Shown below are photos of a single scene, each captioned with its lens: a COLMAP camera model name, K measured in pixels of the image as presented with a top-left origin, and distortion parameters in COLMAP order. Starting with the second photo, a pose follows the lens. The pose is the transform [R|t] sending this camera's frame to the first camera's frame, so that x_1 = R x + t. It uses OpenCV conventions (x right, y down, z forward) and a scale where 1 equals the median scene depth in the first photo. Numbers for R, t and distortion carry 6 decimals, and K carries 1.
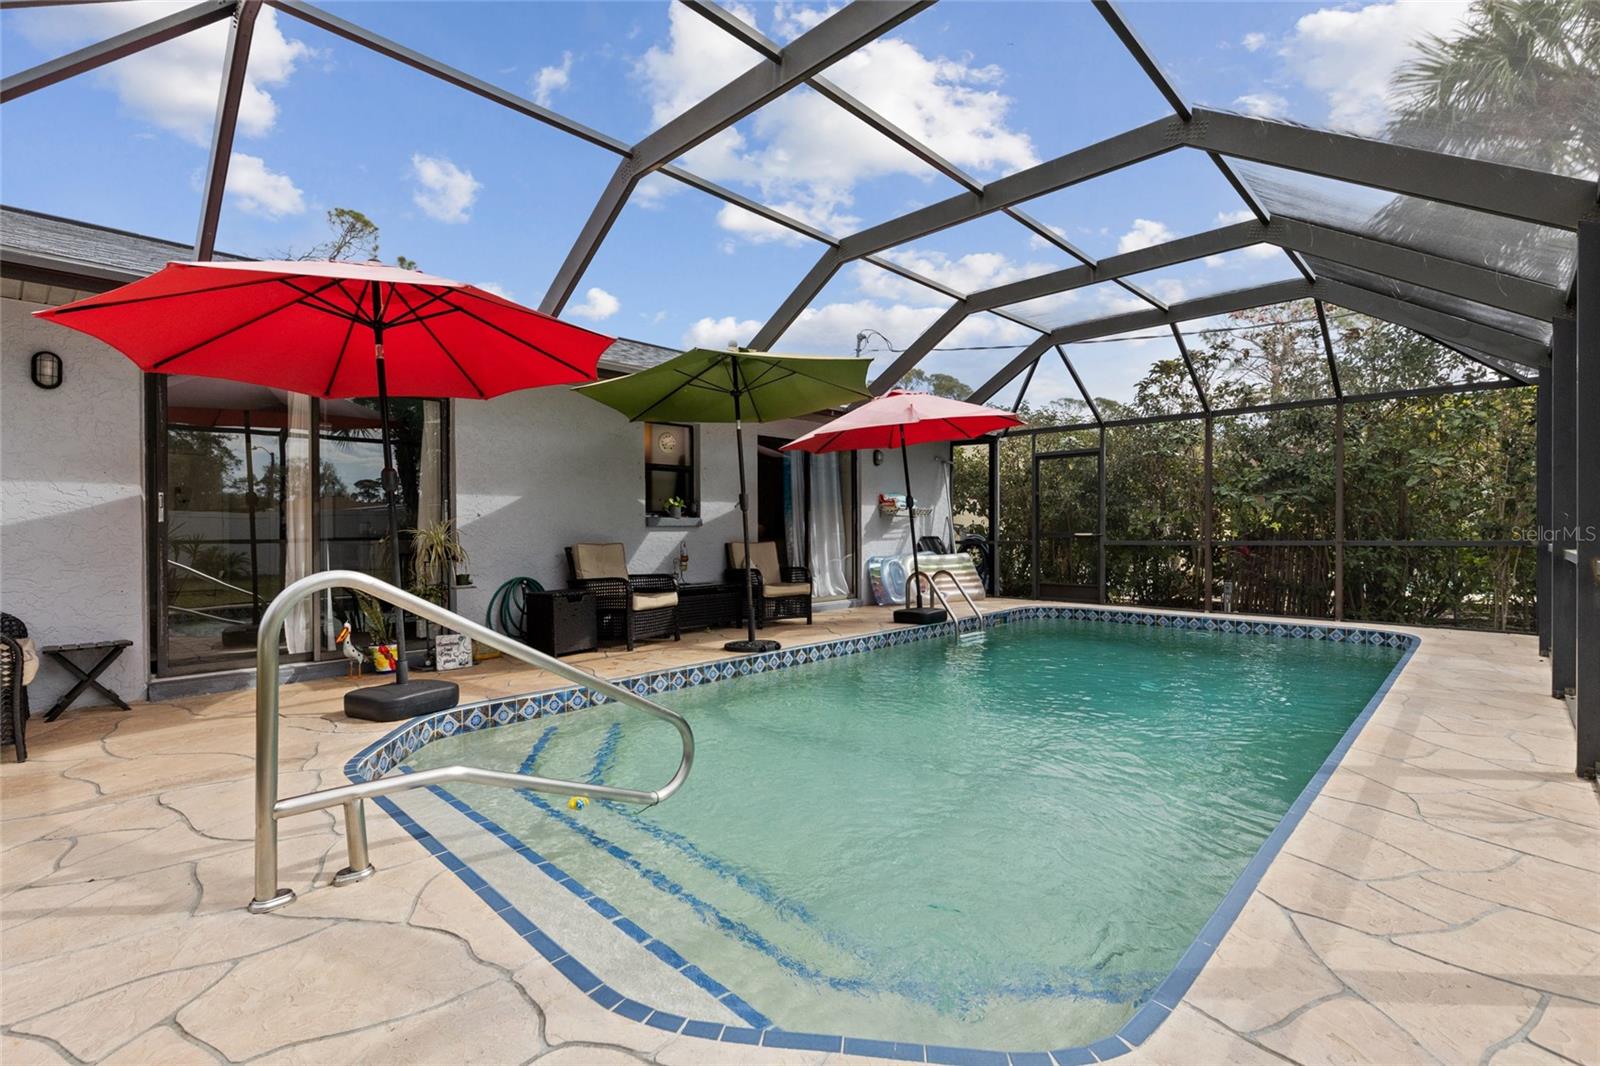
lens RADIAL K [[724.1, 0, 791.1], [0, 724.1, 518.9], [0, 0, 1]] dist [0.001993, -0.000239]
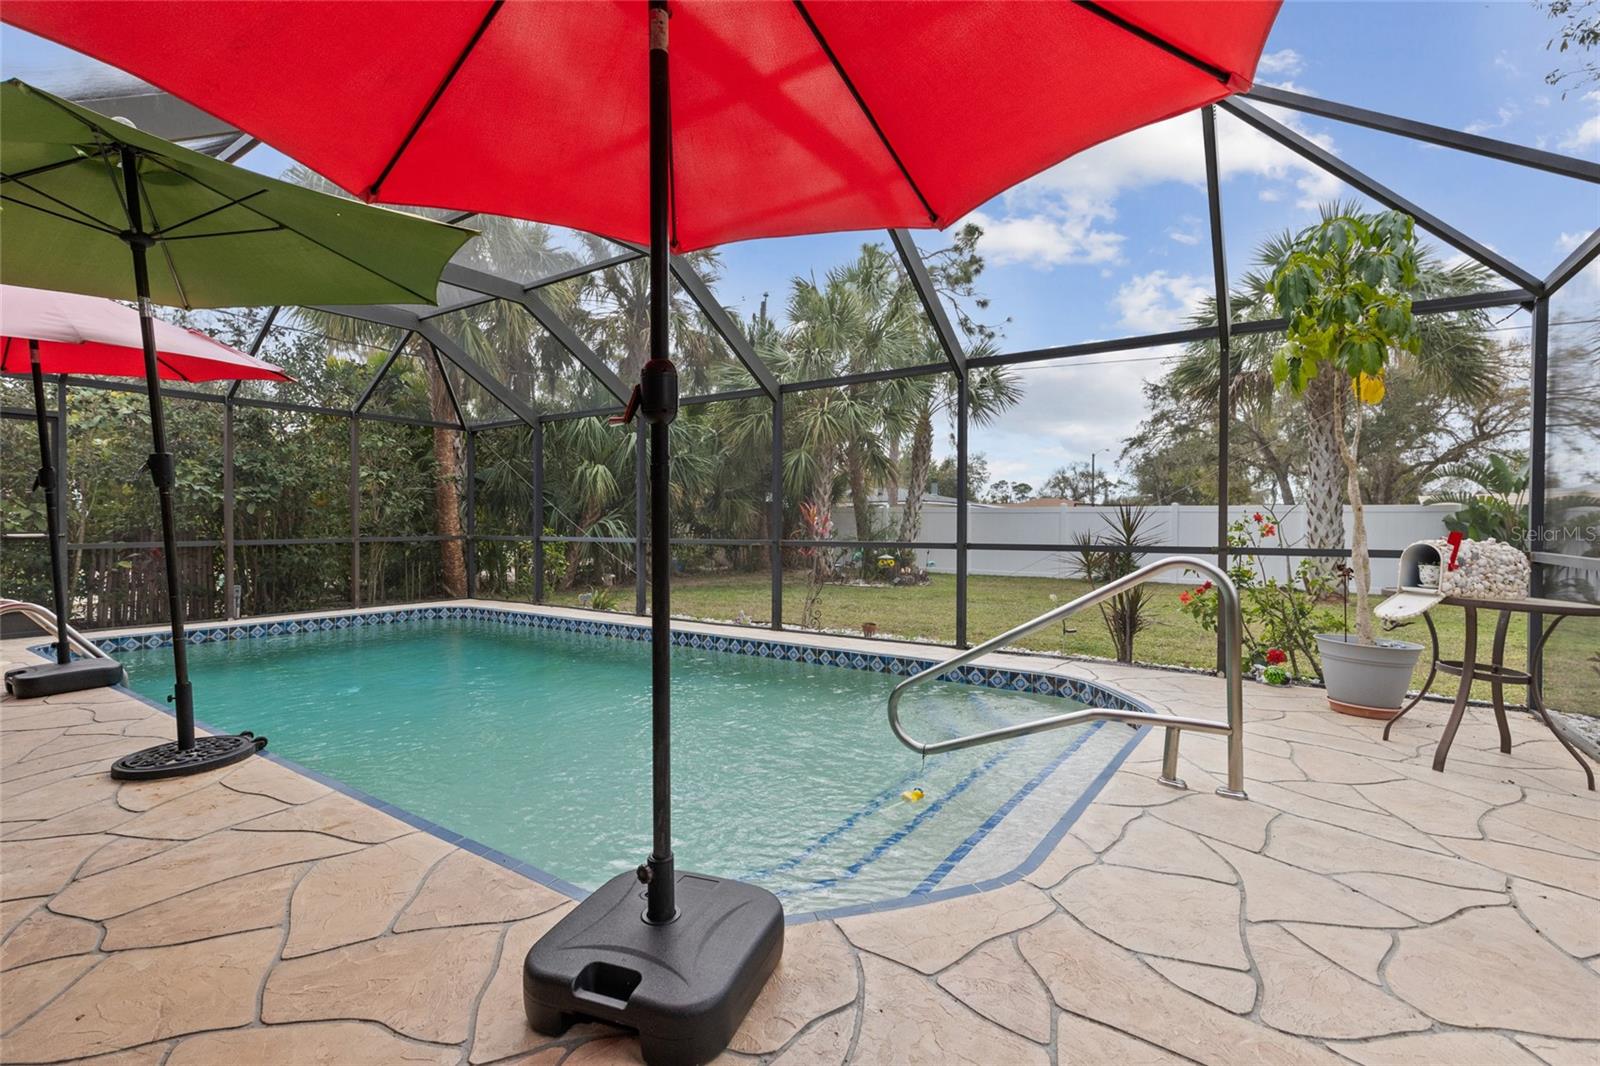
lens RADIAL K [[717.2, 0, 798.9], [0, 717.2, 532.5], [0, 0, 1]] dist [0.003615, -0.000645]
pose [[-0.169956, -0.006013, 0.985433, -0.481706], [-0.012116, 0.999919, 0.004012, 0.008295], [-0.985377, -0.011257, -0.170015, 0.513811]]
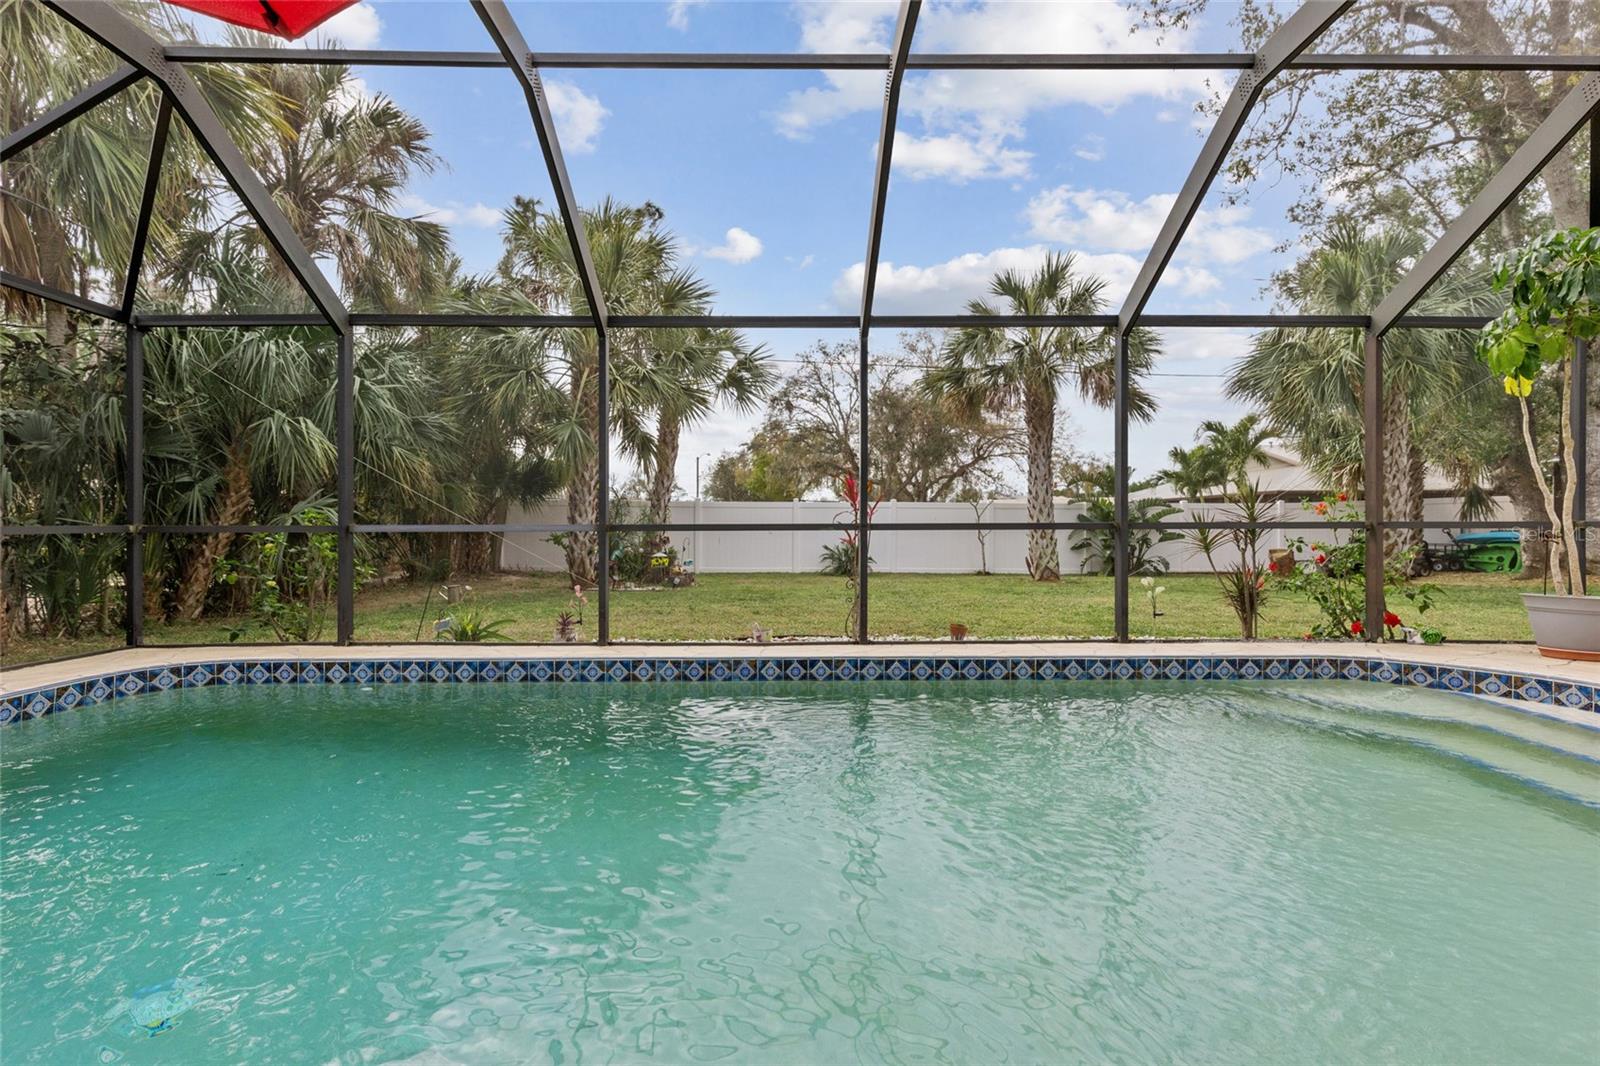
lens RADIAL K [[694.6, 0, 801.7], [0, 694.6, 527.5], [0, 0, 1]] dist [0.001279, -0.000256]
pose [[-0.715689, -0.004355, 0.698406, -0.000255], [-0.007098, 0.999974, -0.001038, 0.026643], [-0.698383, -0.005700, -0.715701, 0.910069]]
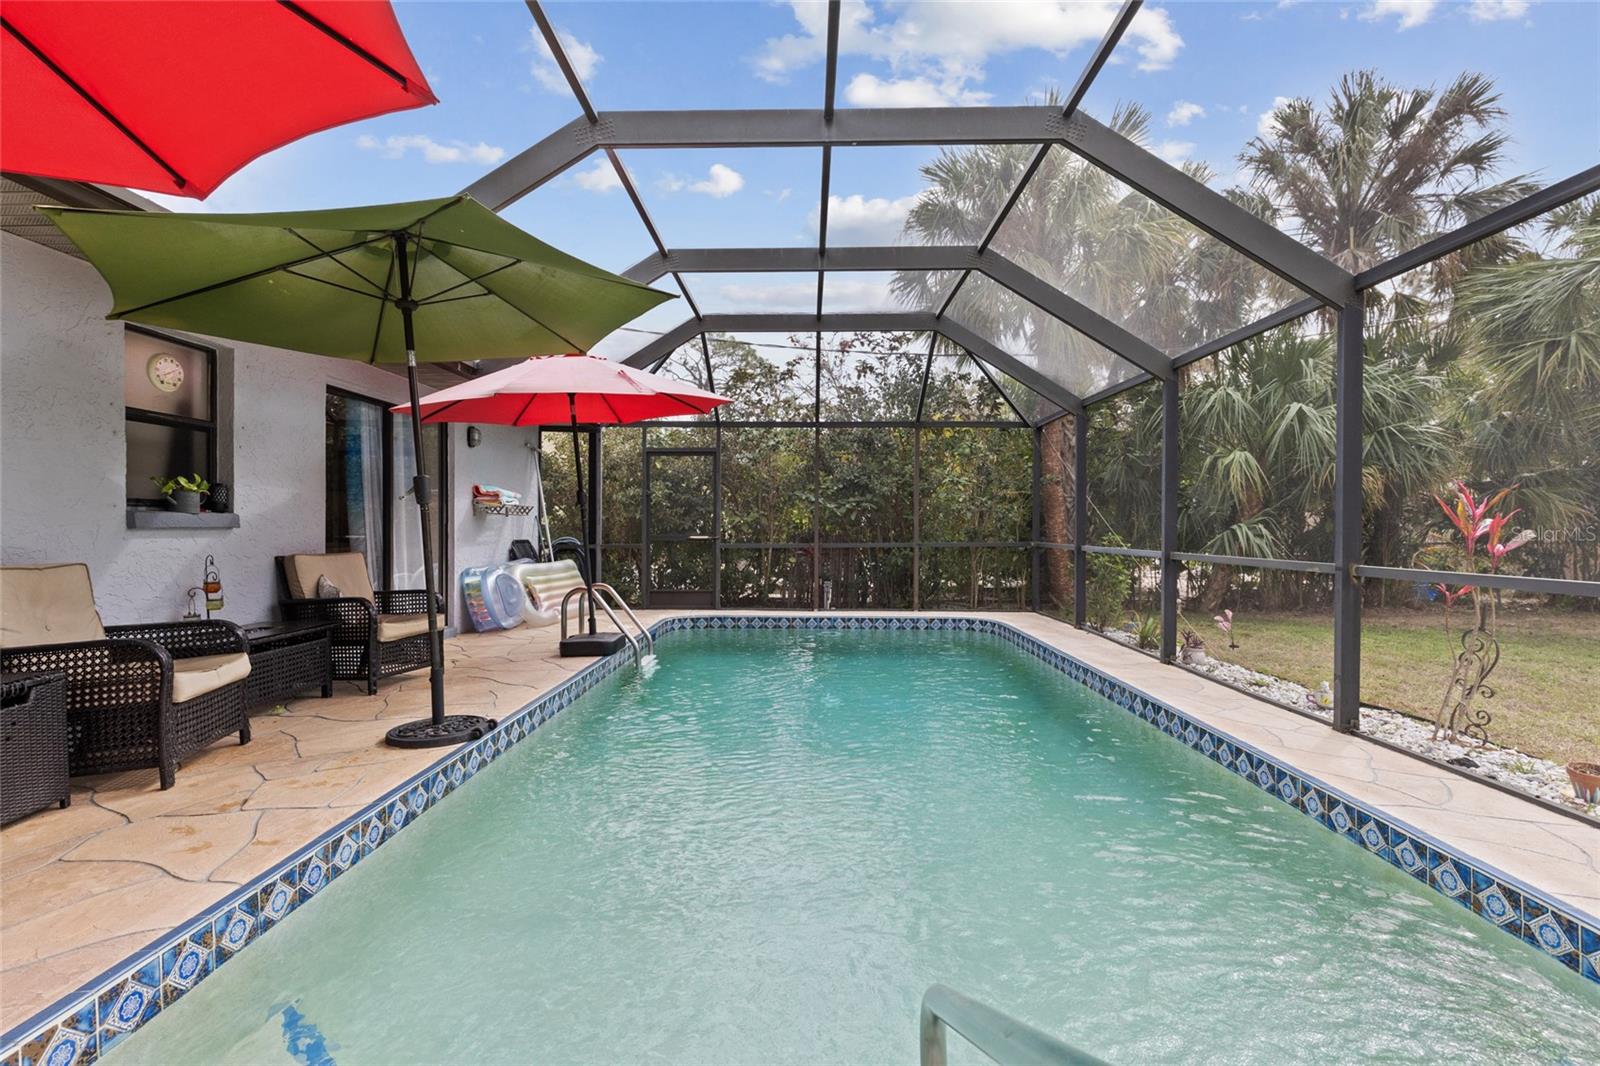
lens RADIAL K [[721.9, 0, 798.5], [0, 721.9, 523.3], [0, 0, 1]] dist [0.002996, -0.000312]
pose [[0.726774, 0.010051, 0.686803, -0.195294], [-0.016485, 0.999860, 0.002812, -0.002304], [-0.686679, -0.013365, 0.726838, 0.281960]]
